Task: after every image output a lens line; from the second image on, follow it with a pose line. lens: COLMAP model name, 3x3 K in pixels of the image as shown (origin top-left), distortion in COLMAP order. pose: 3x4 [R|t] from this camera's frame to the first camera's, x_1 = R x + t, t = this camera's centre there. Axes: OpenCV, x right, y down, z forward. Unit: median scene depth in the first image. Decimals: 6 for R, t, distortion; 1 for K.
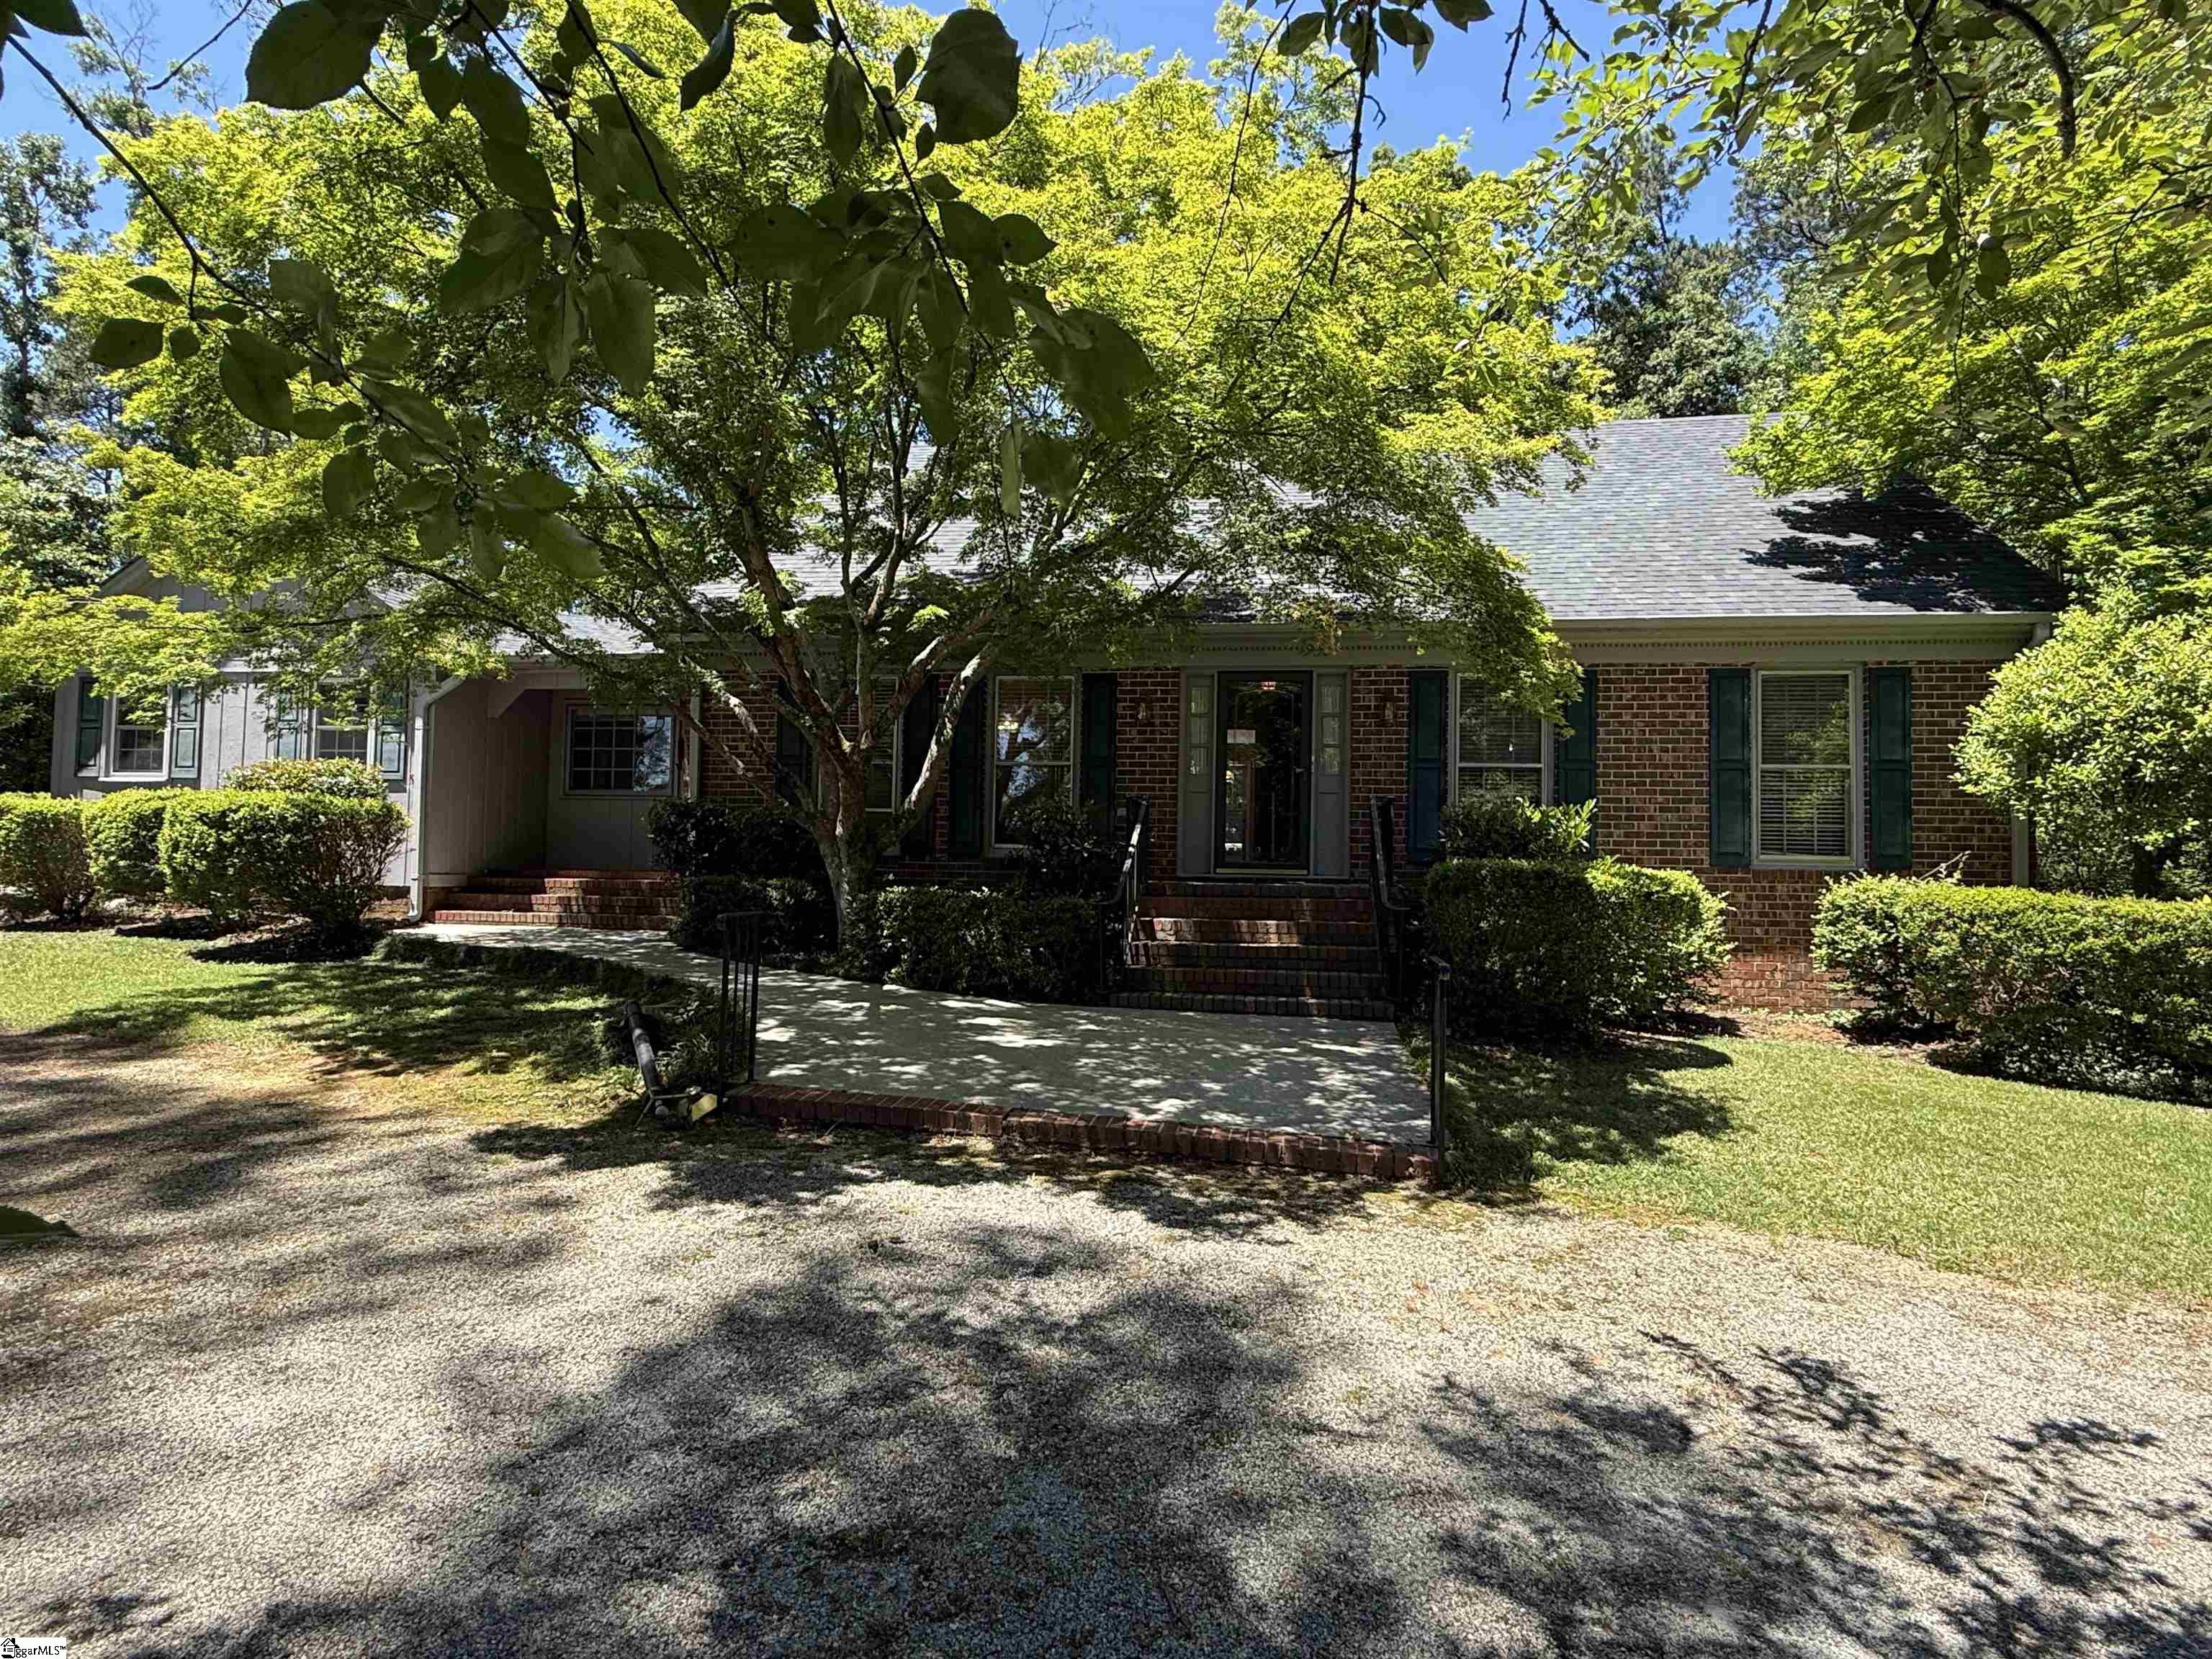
lens RADIAL K [[1156.8, 0, 1110.0], [0, 1156.8, 825.6], [0, 0, 1]] dist [0.003516, 0.005013]
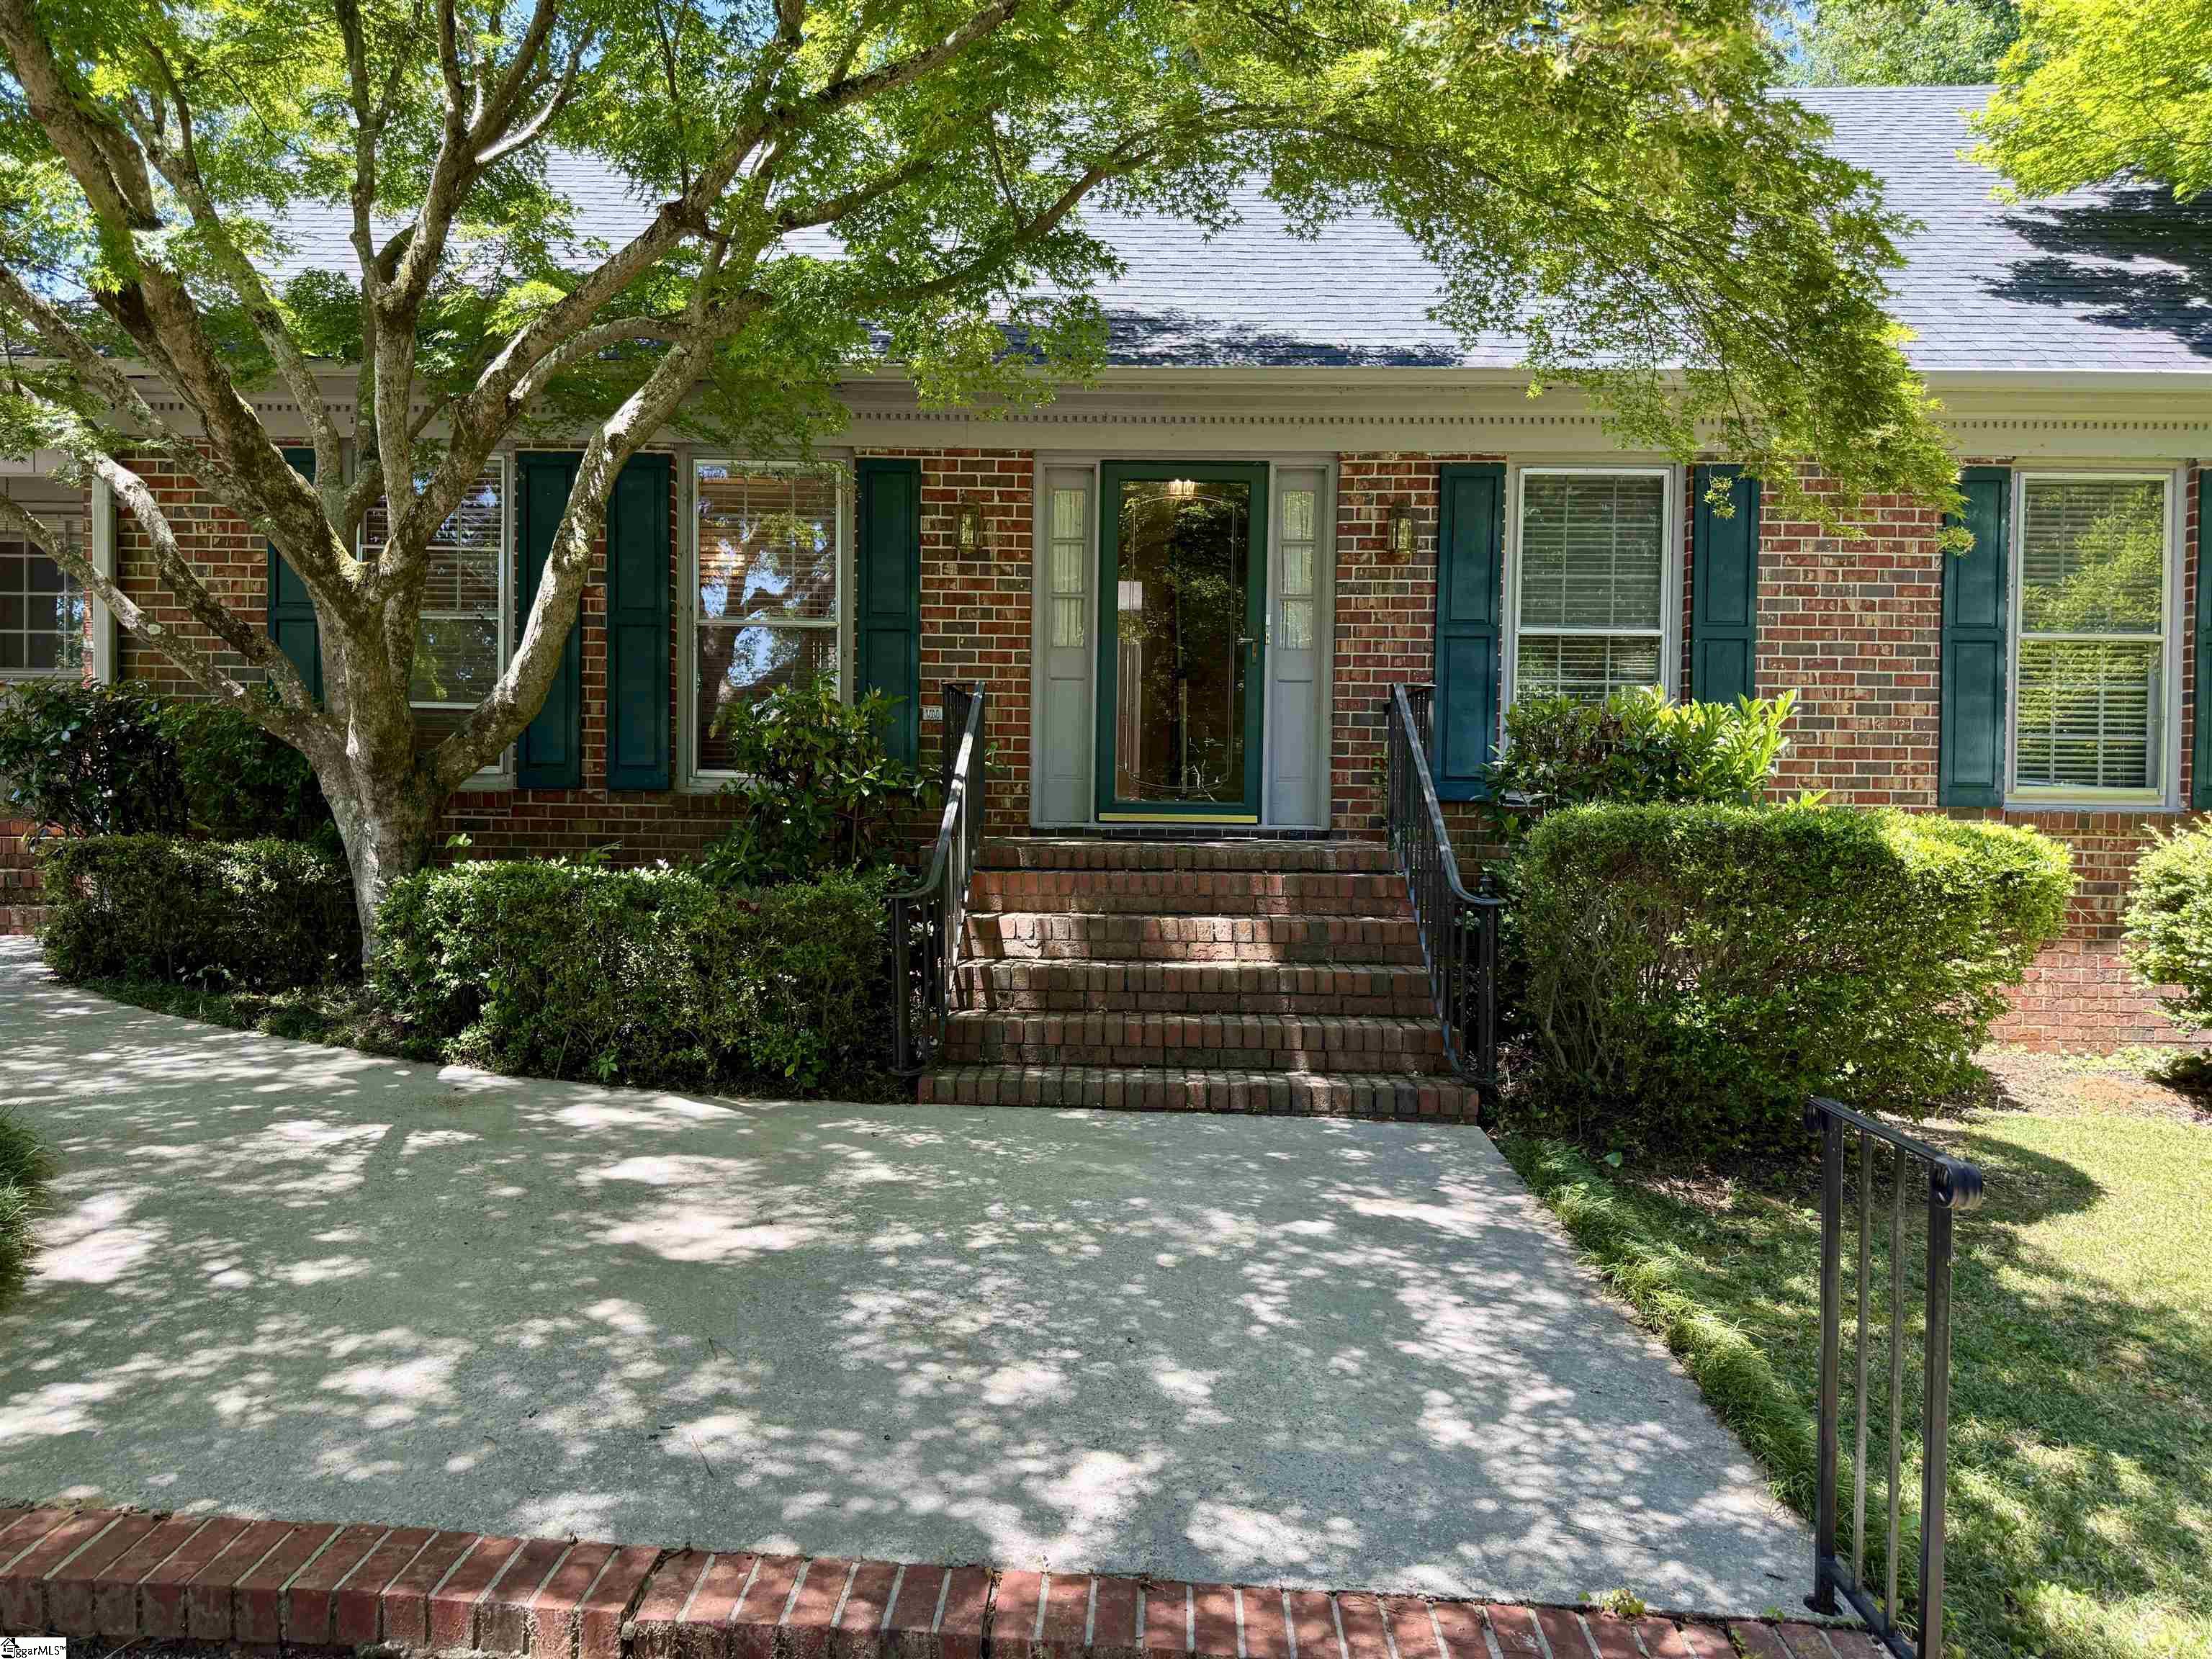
lens RADIAL K [[1539.0, 0, 1119.9], [0, 1539.0, 820.4], [0, 0, 1]] dist [0.030000, -0.022610]
pose [[0.989843, -0.006545, 0.142015, -0.006271], [-0.001475, 0.998413, 0.056290, -0.001817], [-0.142158, -0.055927, 0.988263, 0.295771]]
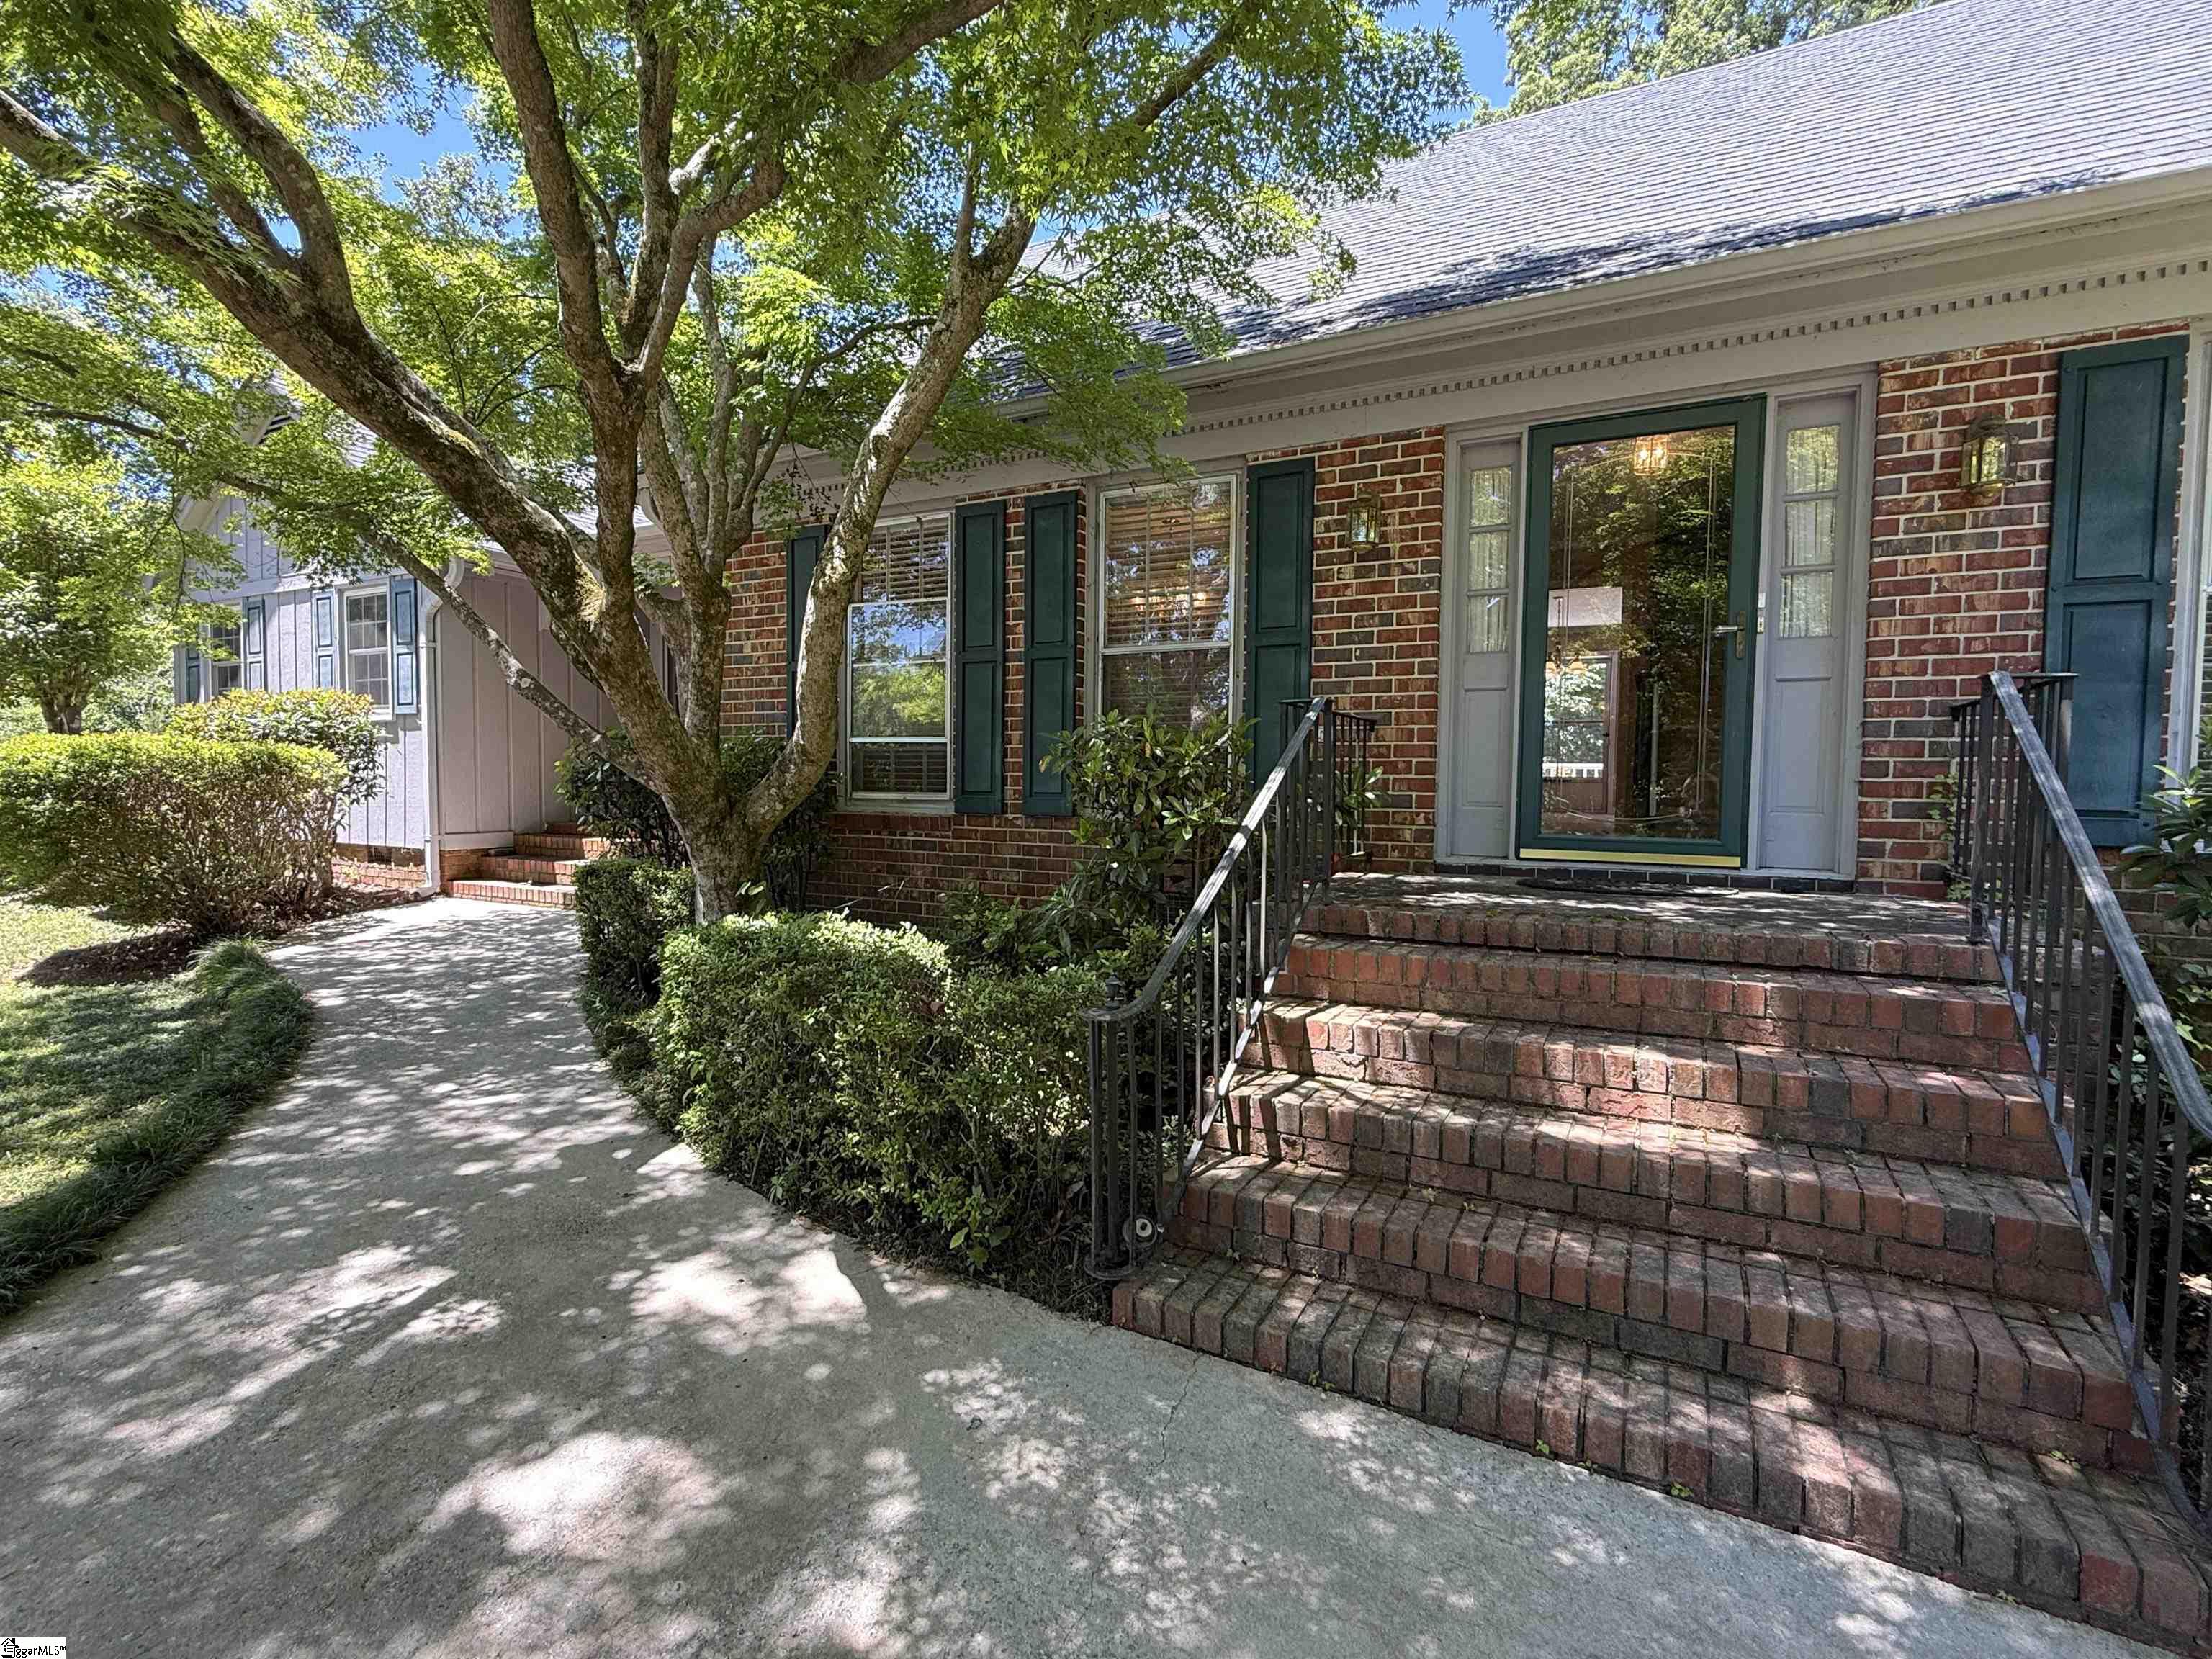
lens RADIAL K [[1046.2, 0, 1093.8], [0, 1046.2, 822.9], [0, 0, 1]] dist [-0.004794, -0.002748]
pose [[0.939929, 0.004862, -0.341336, 0.085435], [0.022271, 0.996895, 0.075525, -0.011364], [0.340644, -0.078590, 0.936902, 0.628046]]
